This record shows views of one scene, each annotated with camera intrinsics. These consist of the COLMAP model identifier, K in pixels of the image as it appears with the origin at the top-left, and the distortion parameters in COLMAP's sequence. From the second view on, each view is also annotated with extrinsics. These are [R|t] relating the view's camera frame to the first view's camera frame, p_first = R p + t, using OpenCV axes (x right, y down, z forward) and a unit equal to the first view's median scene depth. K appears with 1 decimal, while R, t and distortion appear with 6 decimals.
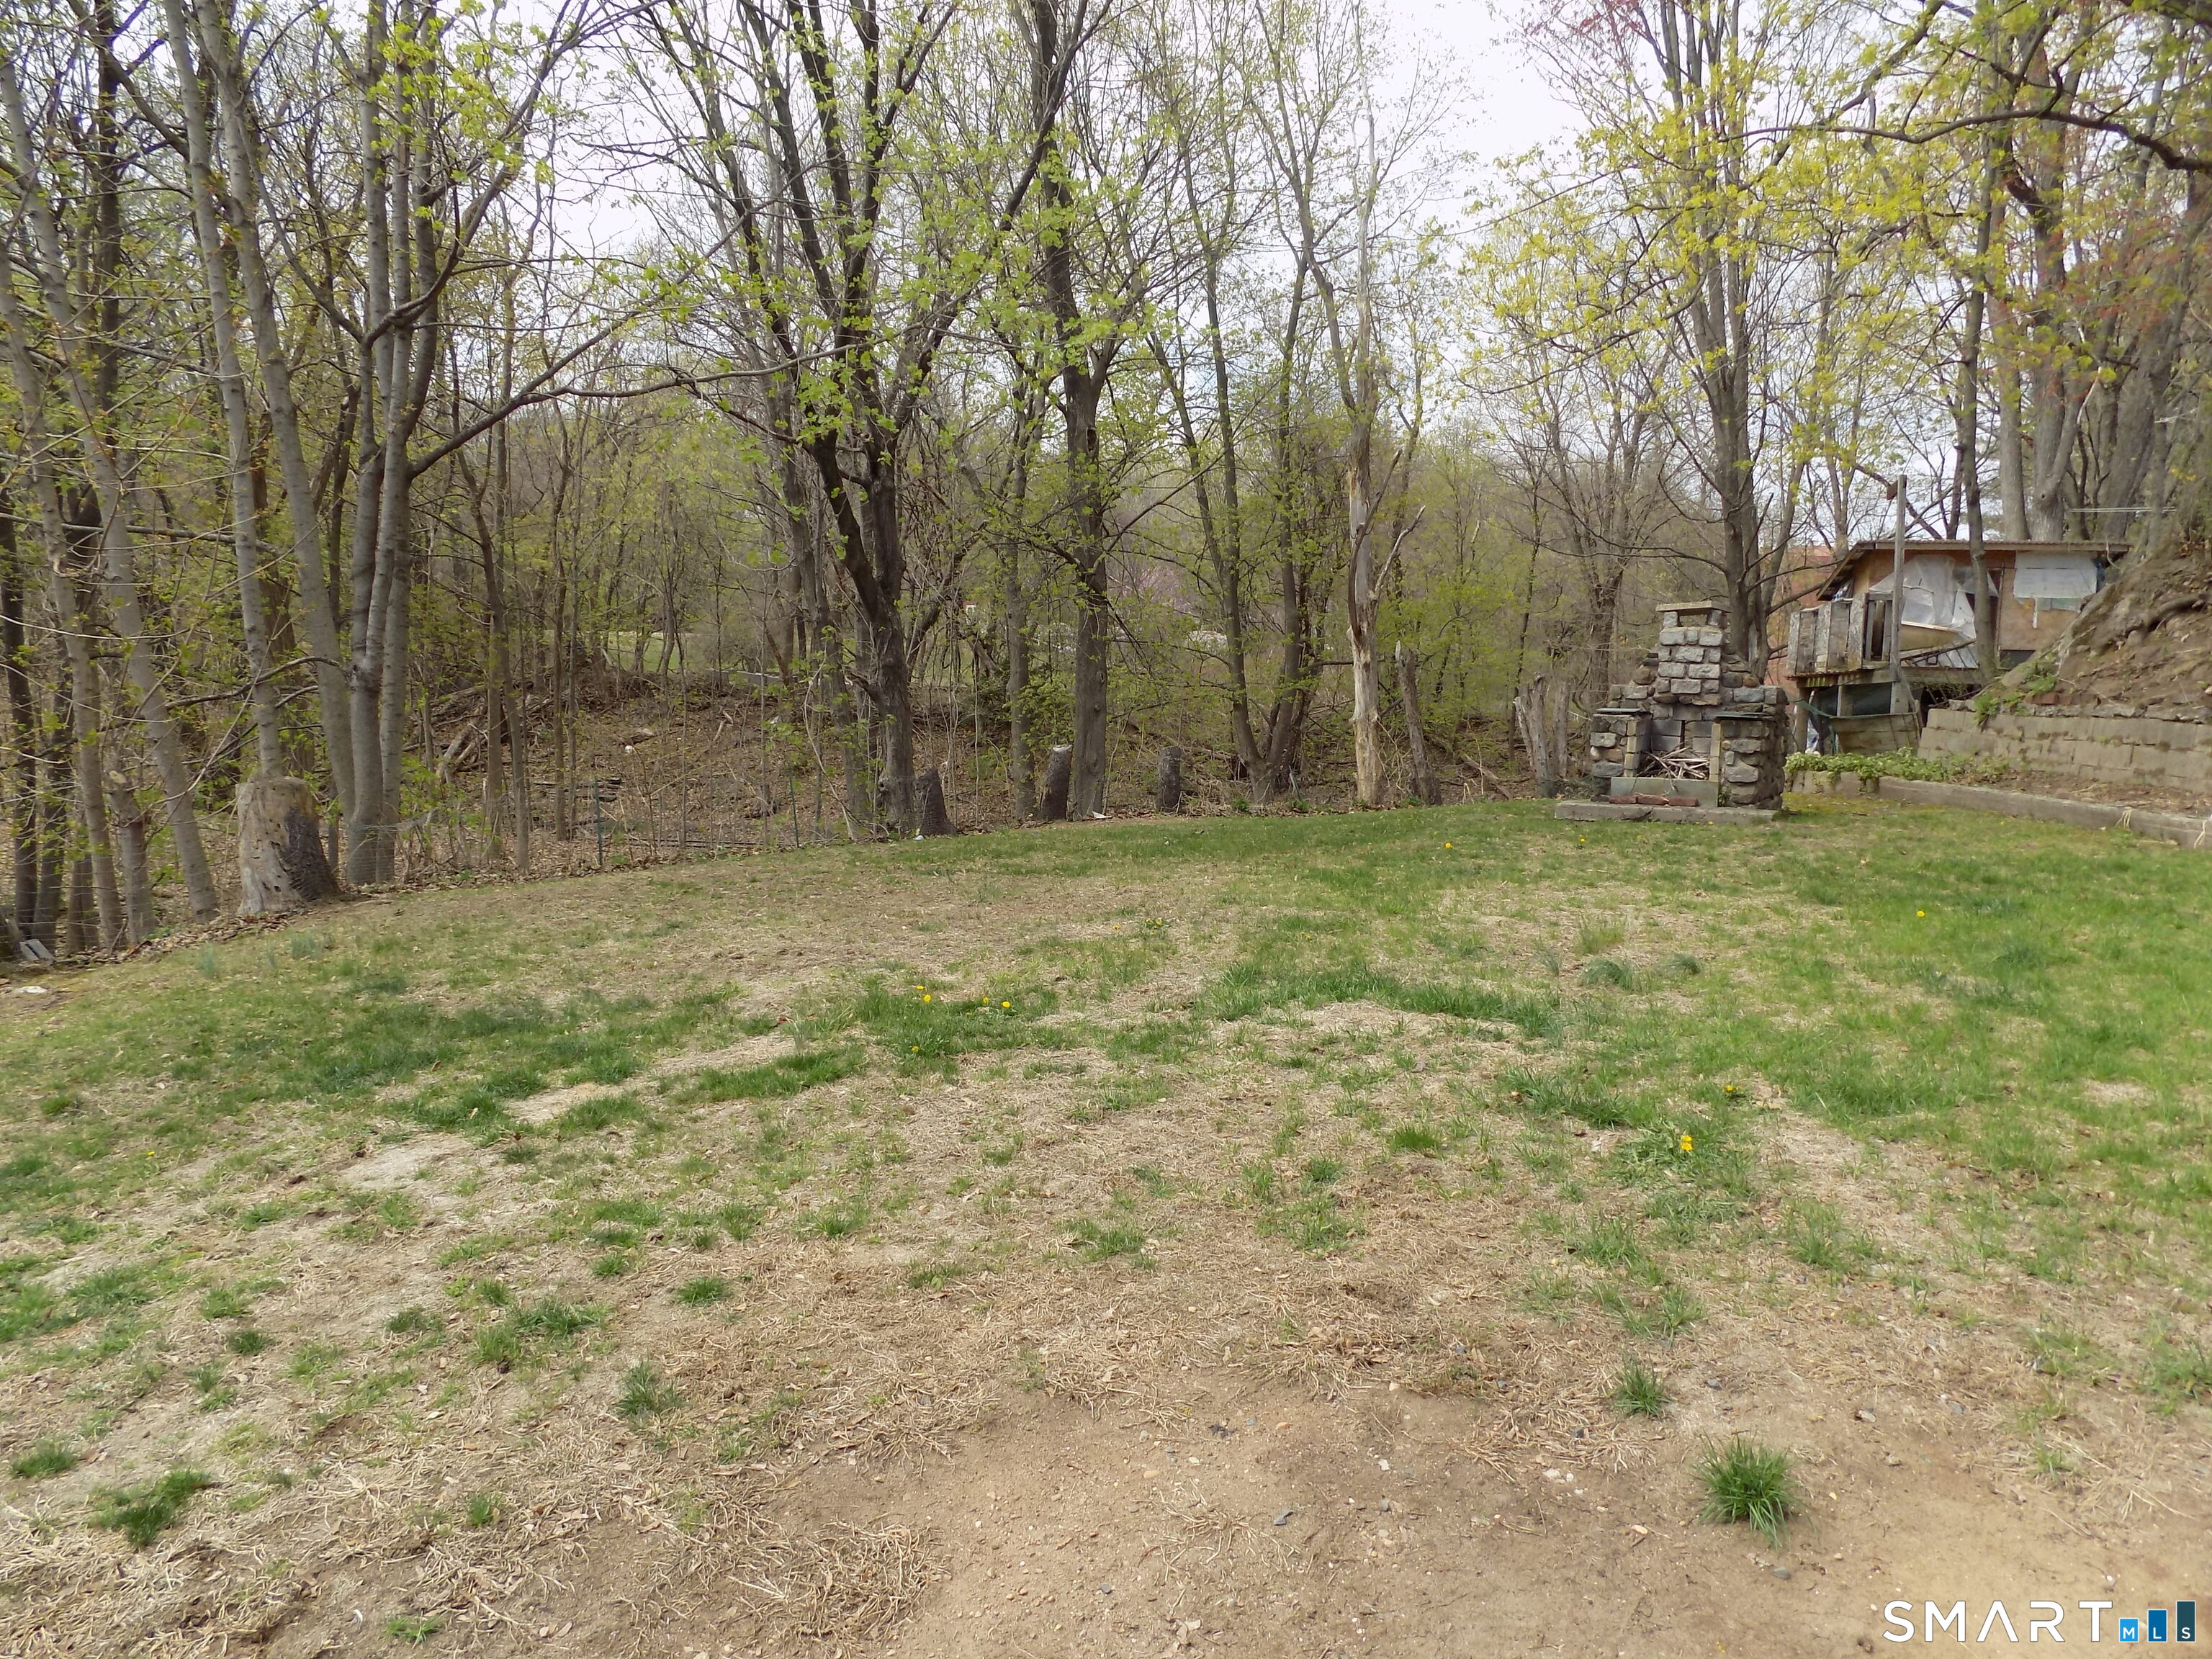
lens RADIAL K [[1514.8, 0, 1106.0], [0, 1514.8, 829.5], [0, 0, 1]] dist [-0.069351, 0.078761]
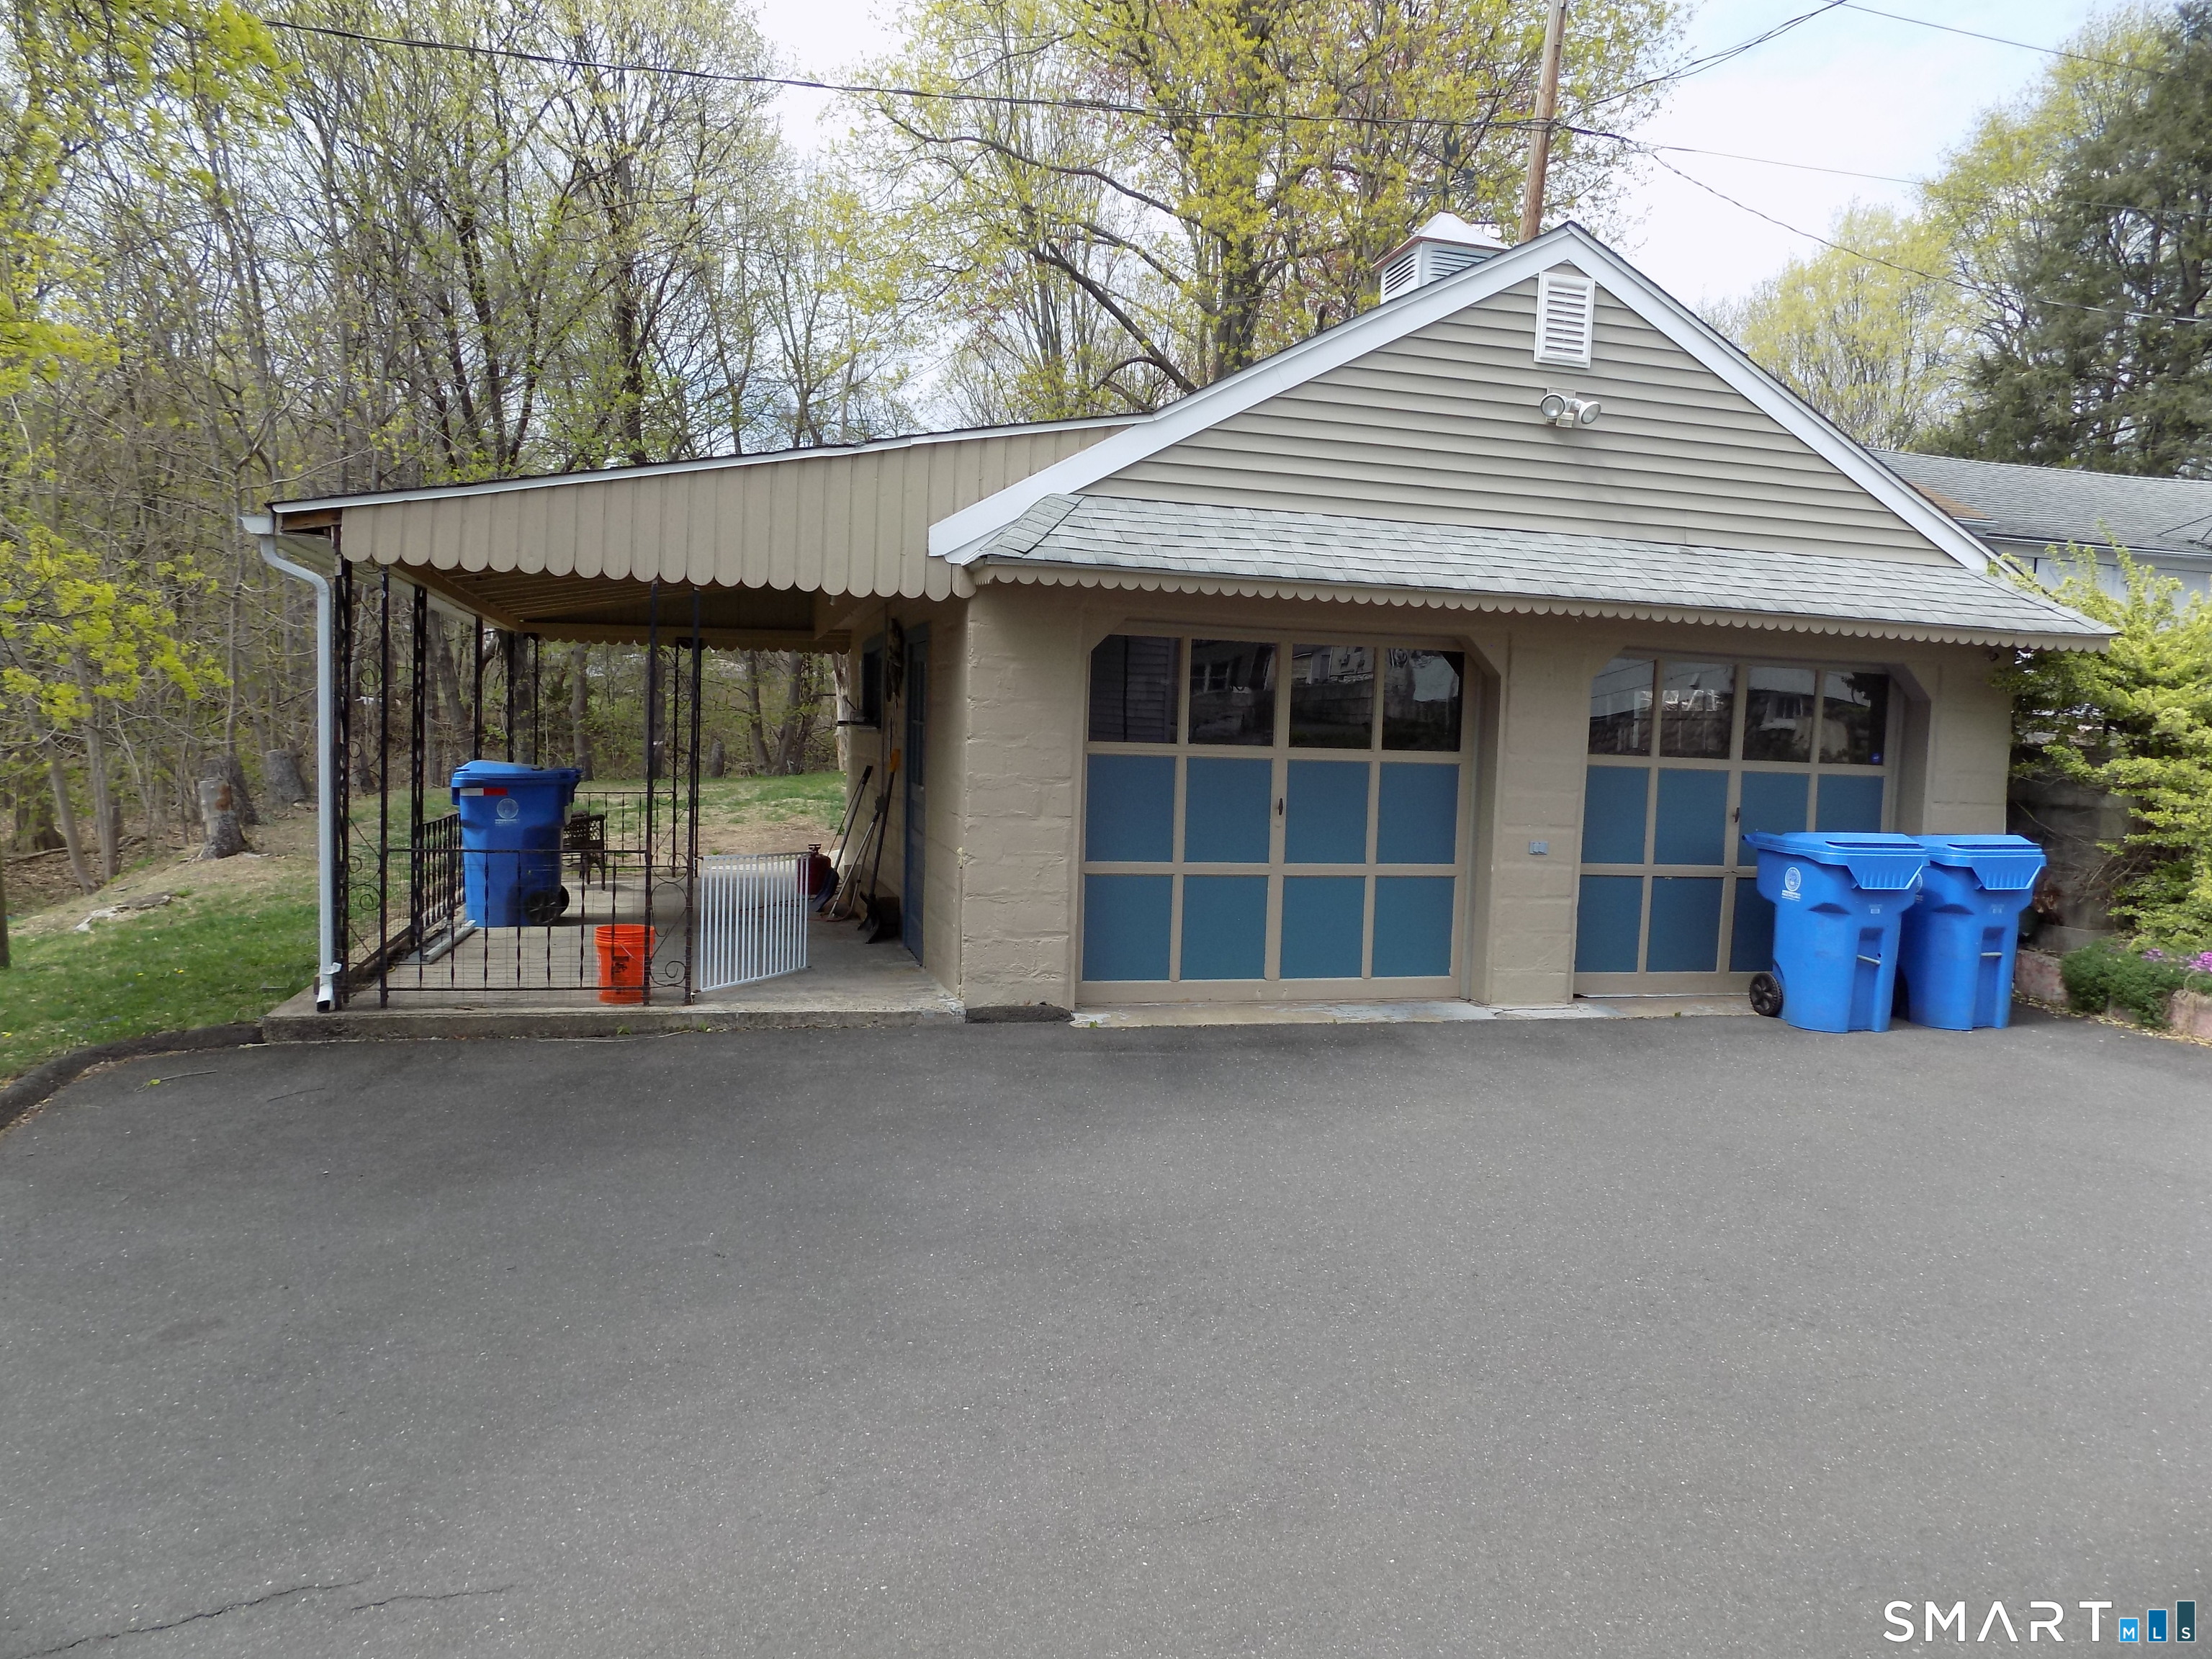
lens RADIAL K [[1514.8, 0, 1106.0], [0, 1514.8, 829.5], [0, 0, 1]] dist [-0.069351, 0.078761]
pose [[0.949994, -0.001870, 0.312263, -0.035793], [0.008218, 0.999785, -0.019014, 0.039011], [-0.312160, 0.020629, 0.949806, -0.372310]]
